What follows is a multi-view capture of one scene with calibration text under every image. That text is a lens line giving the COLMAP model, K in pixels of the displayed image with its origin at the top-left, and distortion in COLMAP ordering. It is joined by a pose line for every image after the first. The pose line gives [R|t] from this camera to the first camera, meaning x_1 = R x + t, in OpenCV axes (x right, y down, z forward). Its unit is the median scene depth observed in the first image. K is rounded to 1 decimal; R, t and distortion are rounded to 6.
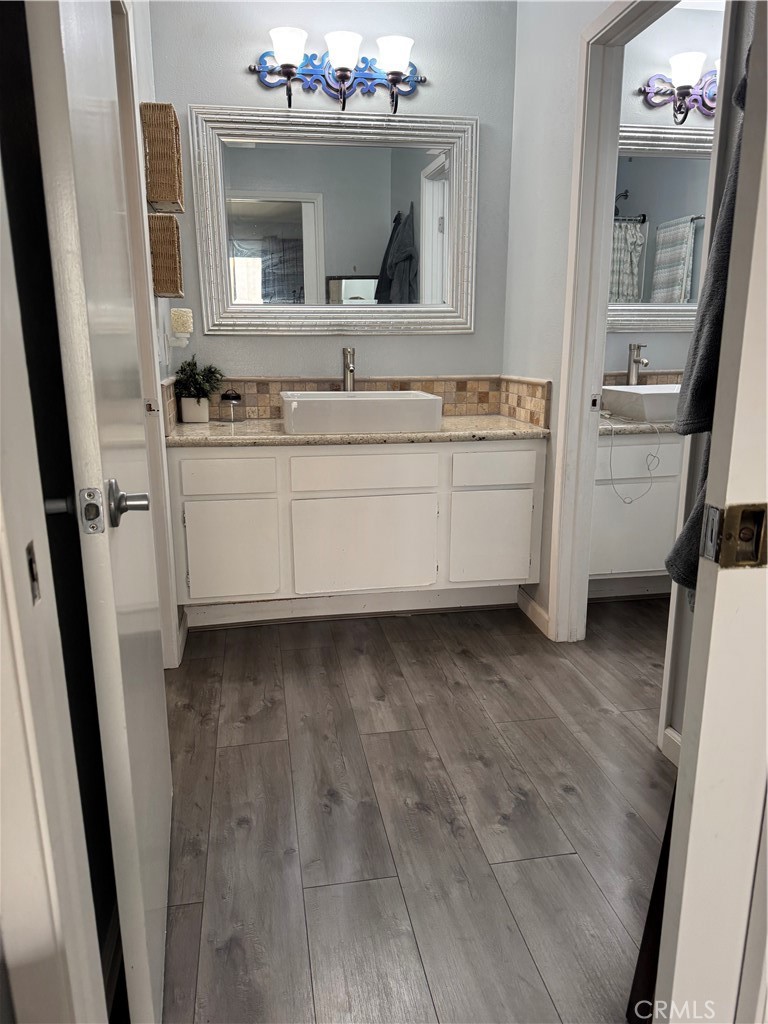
lens RADIAL K [[715.2, 0, 384.0], [0, 715.2, 512.0], [0, 0, 1]] dist [0.006893, -0.006442]
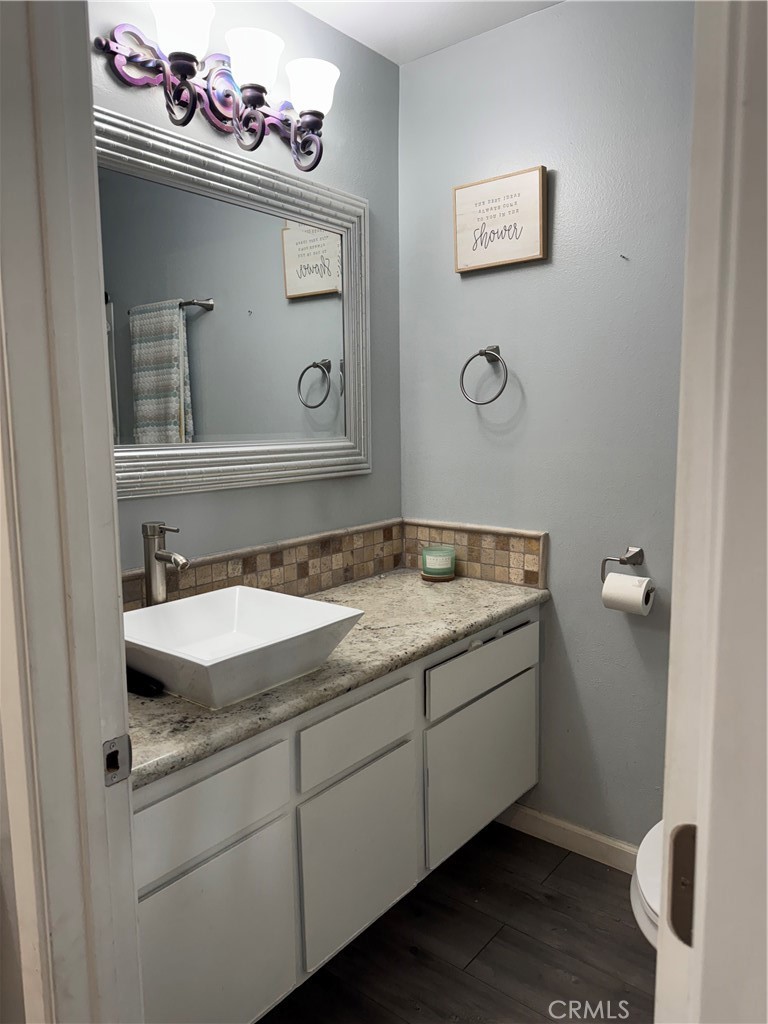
lens RADIAL K [[715.2, 0, 384.0], [0, 715.2, 512.0], [0, 0, 1]] dist [0.006893, -0.006442]
pose [[0.749319, -0.088235, 0.656304, 0.138930], [0.161070, 0.985604, -0.051391, -0.190466], [-0.642322, 0.144219, 0.752744, 0.506964]]
